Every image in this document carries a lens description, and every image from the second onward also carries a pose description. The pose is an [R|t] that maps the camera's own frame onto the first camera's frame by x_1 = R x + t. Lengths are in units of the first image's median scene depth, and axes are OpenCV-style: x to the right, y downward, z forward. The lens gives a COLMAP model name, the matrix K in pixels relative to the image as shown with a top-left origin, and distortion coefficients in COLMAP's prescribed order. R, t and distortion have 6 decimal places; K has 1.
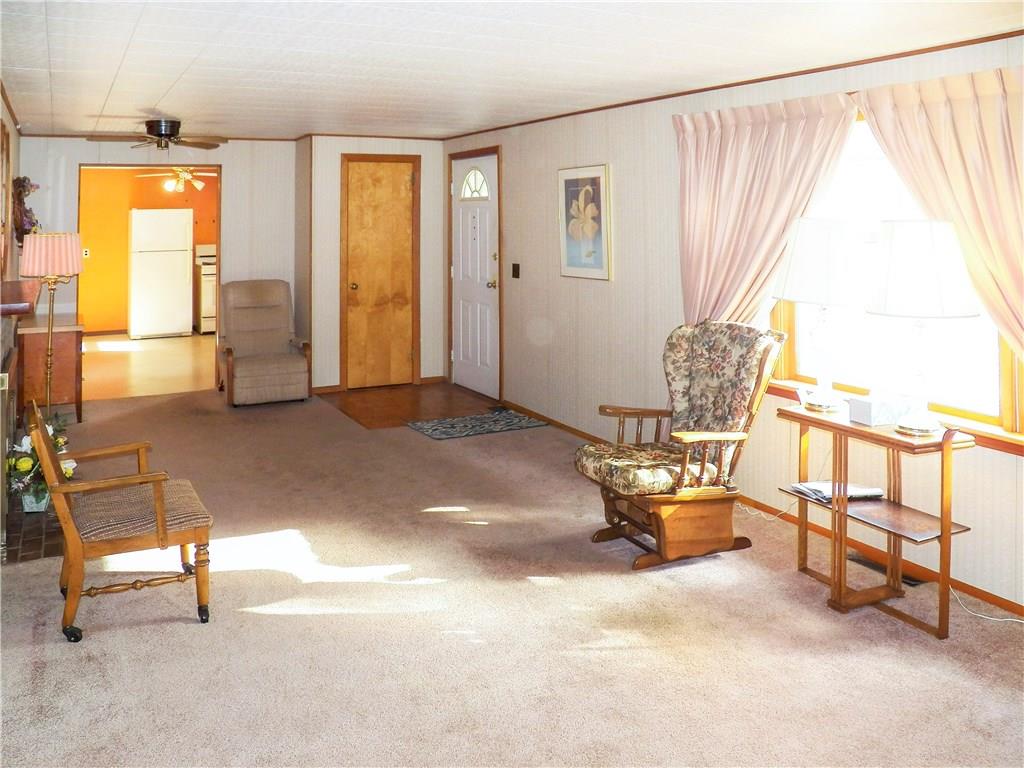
lens RADIAL K [[887.1, 0, 512.0], [0, 887.1, 384.0], [0, 0, 1]] dist [-0.064049, 0.013274]
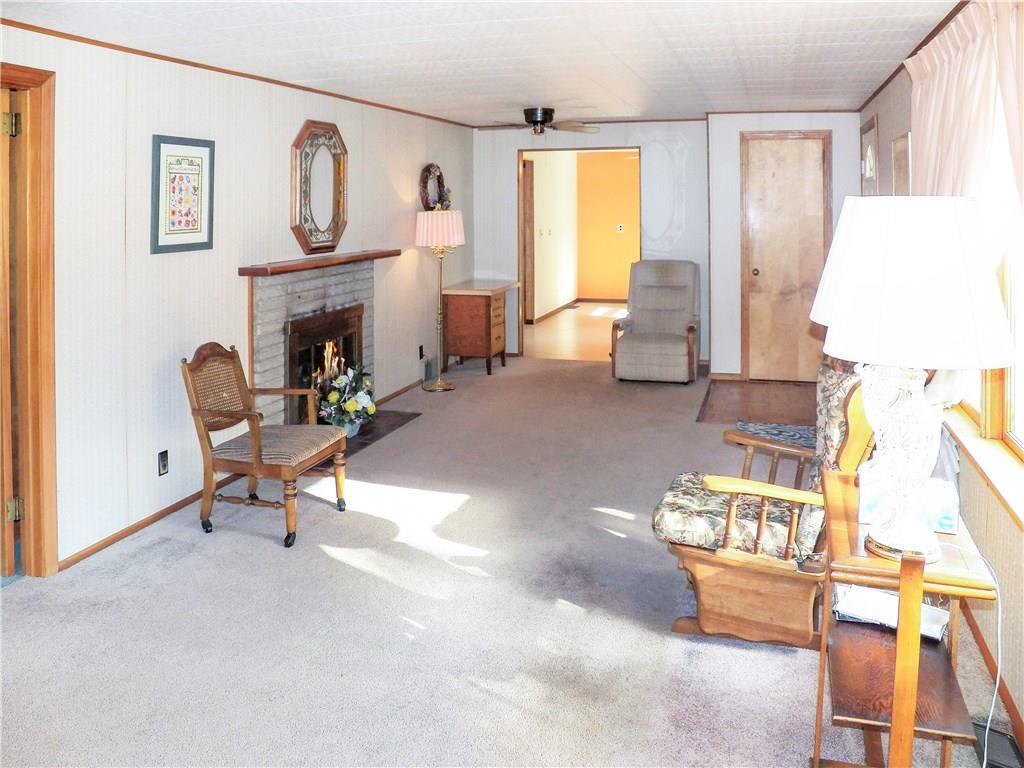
lens RADIAL K [[865.3, 0, 512.0], [0, 865.3, 384.0], [0, 0, 1]] dist [-0.091346, 0.005063]
pose [[0.727032, 0.140021, -0.672174, 0.283907], [-0.122193, 0.989743, 0.074008, -0.030284], [0.675643, 0.028329, 0.736685, 0.164619]]
